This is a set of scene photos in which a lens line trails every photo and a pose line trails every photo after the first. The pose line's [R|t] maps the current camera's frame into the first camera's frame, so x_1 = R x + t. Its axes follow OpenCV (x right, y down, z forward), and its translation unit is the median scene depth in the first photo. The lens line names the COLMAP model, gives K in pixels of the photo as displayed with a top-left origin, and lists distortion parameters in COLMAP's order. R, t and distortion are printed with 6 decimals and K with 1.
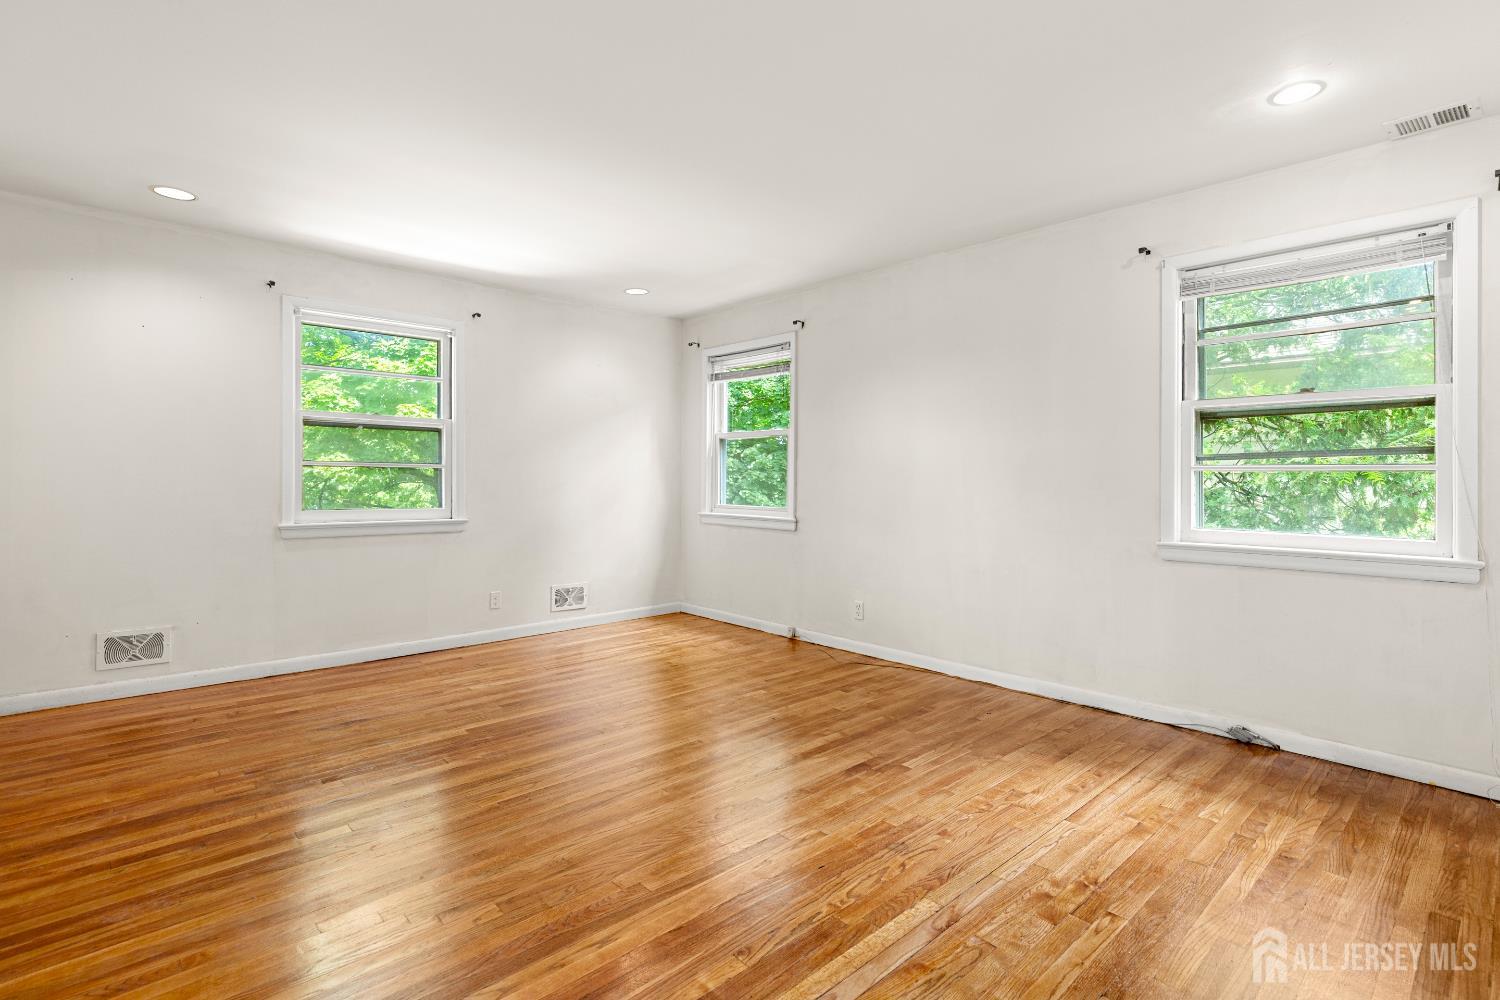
lens RADIAL K [[726.2, 0, 748.9], [0, 726.2, 484.7], [0, 0, 1]] dist [-0.000426, 0.000009]
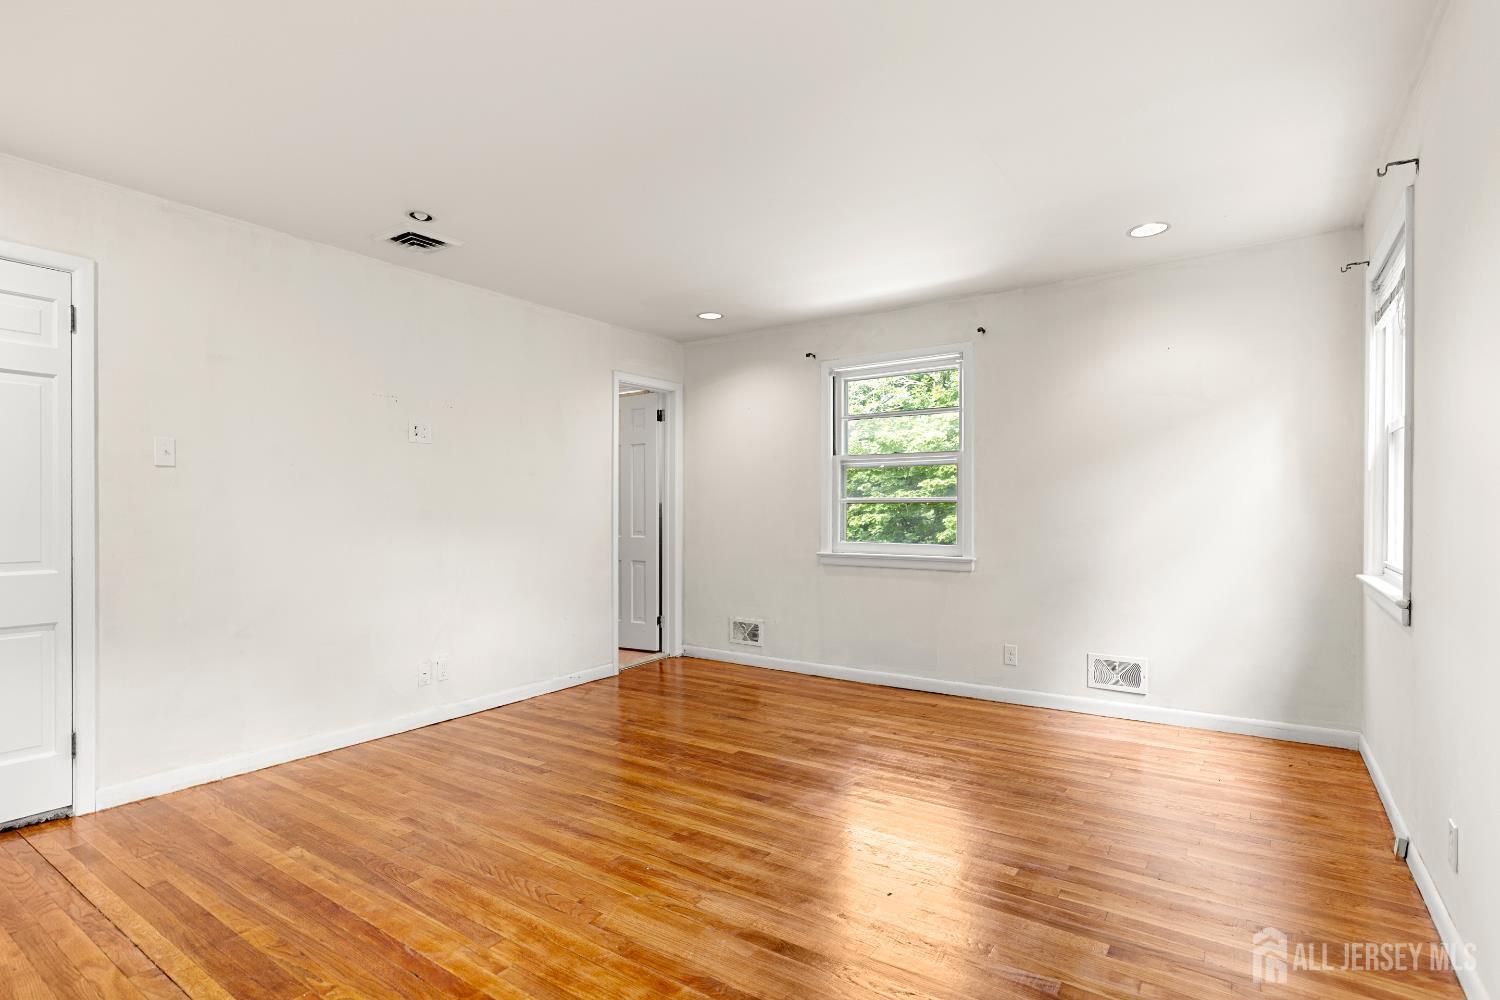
lens RADIAL K [[734.3, 0, 743.6], [0, 734.3, 523.4], [0, 0, 1]] dist [-0.002458, -0.000670]
pose [[0.216027, 0.011179, -0.976323, 0.660416], [-0.004084, 0.999936, 0.010546, -0.007371], [0.976379, 0.001709, 0.216059, 0.775096]]
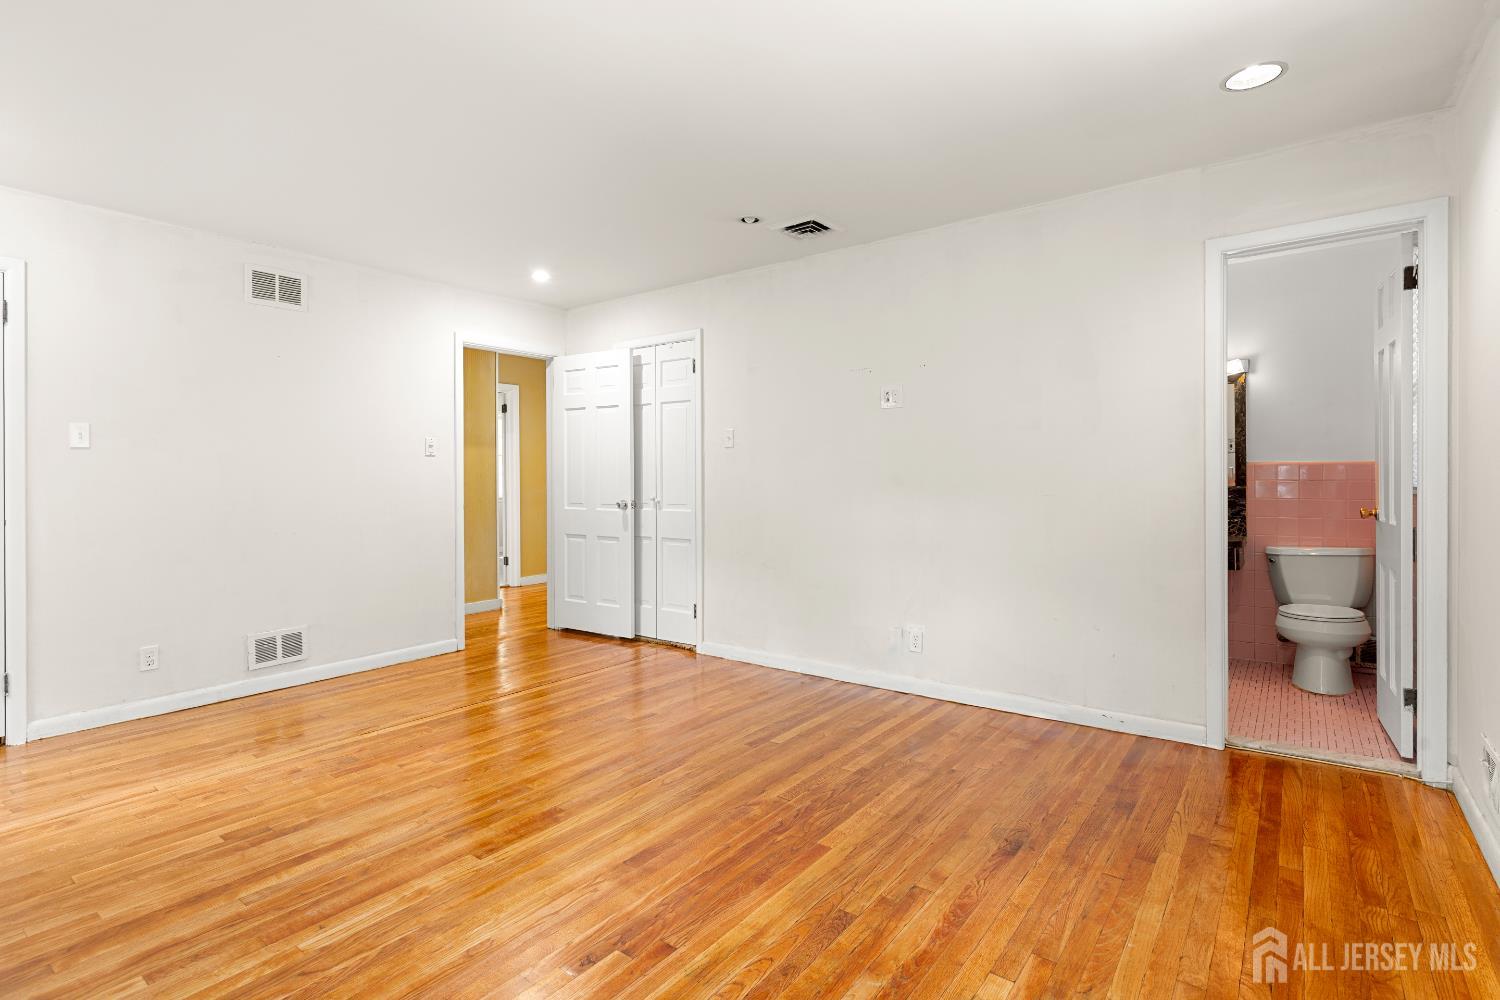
lens RADIAL K [[726.2, 0, 748.9], [0, 726.2, 484.7], [0, 0, 1]] dist [-0.000426, 0.000009]
pose [[-0.984896, 0.001866, -0.173136, -0.196467], [-0.001310, 0.999833, 0.018226, -0.019534], [0.173142, 0.018177, -0.984729, 1.663606]]
